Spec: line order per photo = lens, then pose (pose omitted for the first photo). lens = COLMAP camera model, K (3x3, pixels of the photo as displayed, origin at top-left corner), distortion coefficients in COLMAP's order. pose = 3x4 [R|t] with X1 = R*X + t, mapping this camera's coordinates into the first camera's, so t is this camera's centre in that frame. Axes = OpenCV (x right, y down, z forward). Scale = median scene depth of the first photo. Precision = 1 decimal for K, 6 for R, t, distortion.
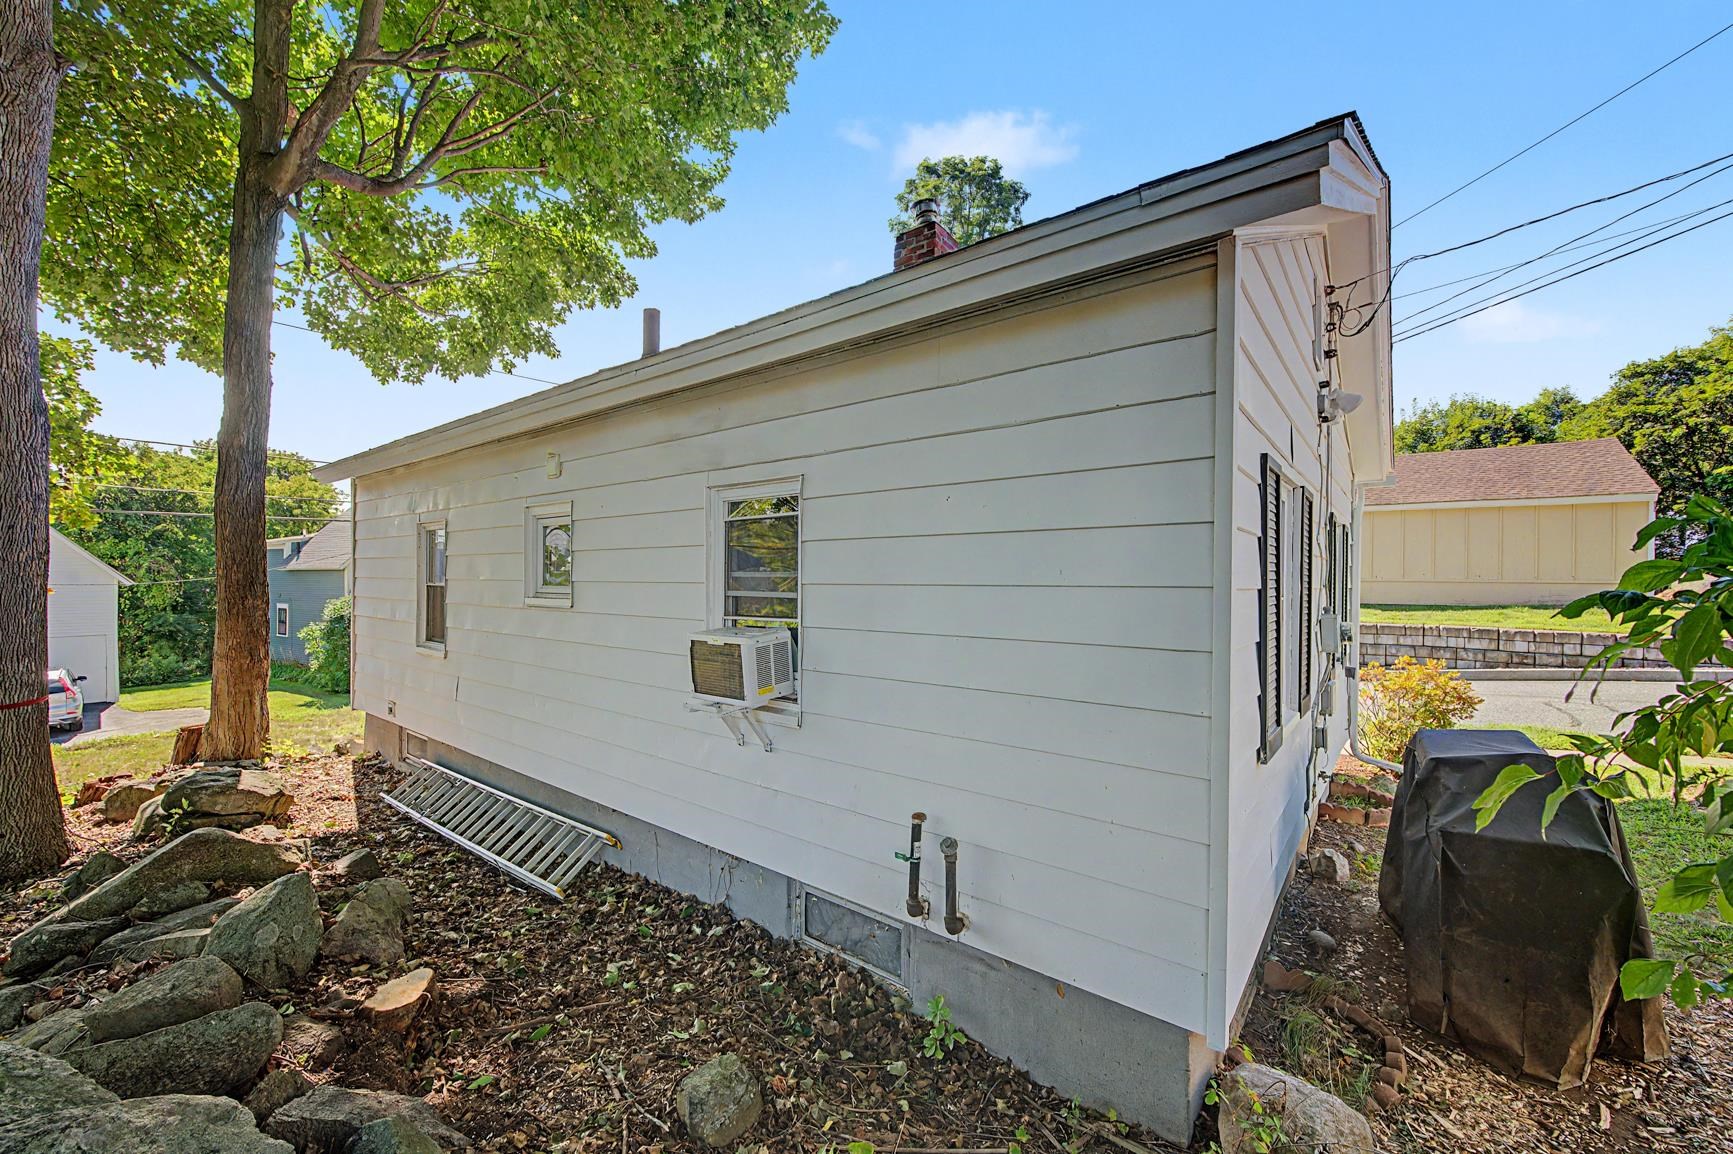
lens RADIAL K [[686.7, 0, 861.6], [0, 686.7, 580.3], [0, 0, 1]] dist [0.005940, -0.001806]
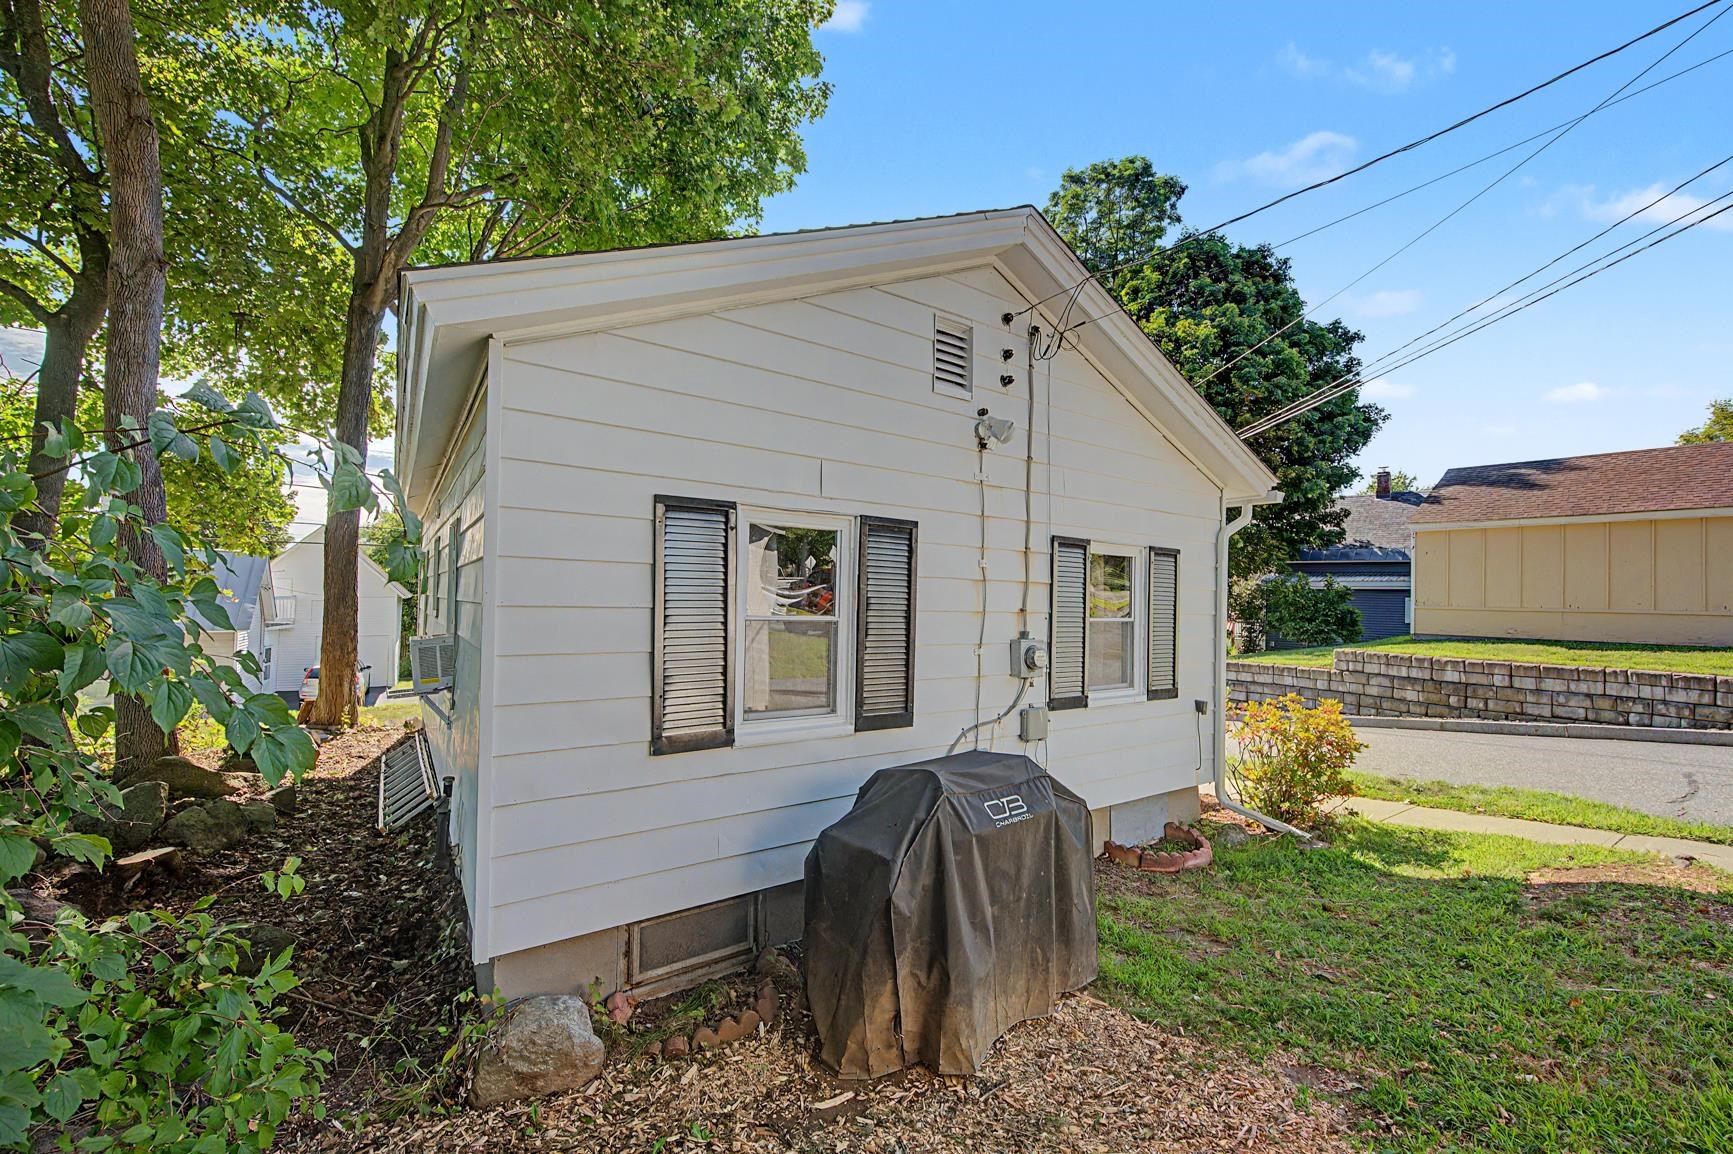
lens RADIAL K [[686.7, 0, 853.3], [0, 686.7, 583.2], [0, 0, 1]] dist [0.005940, -0.001806]
pose [[0.957037, 0.007037, -0.289882, 0.224672], [-0.014149, 0.999648, -0.022445, -0.002874], [0.289622, 0.025583, 0.956799, -0.009061]]
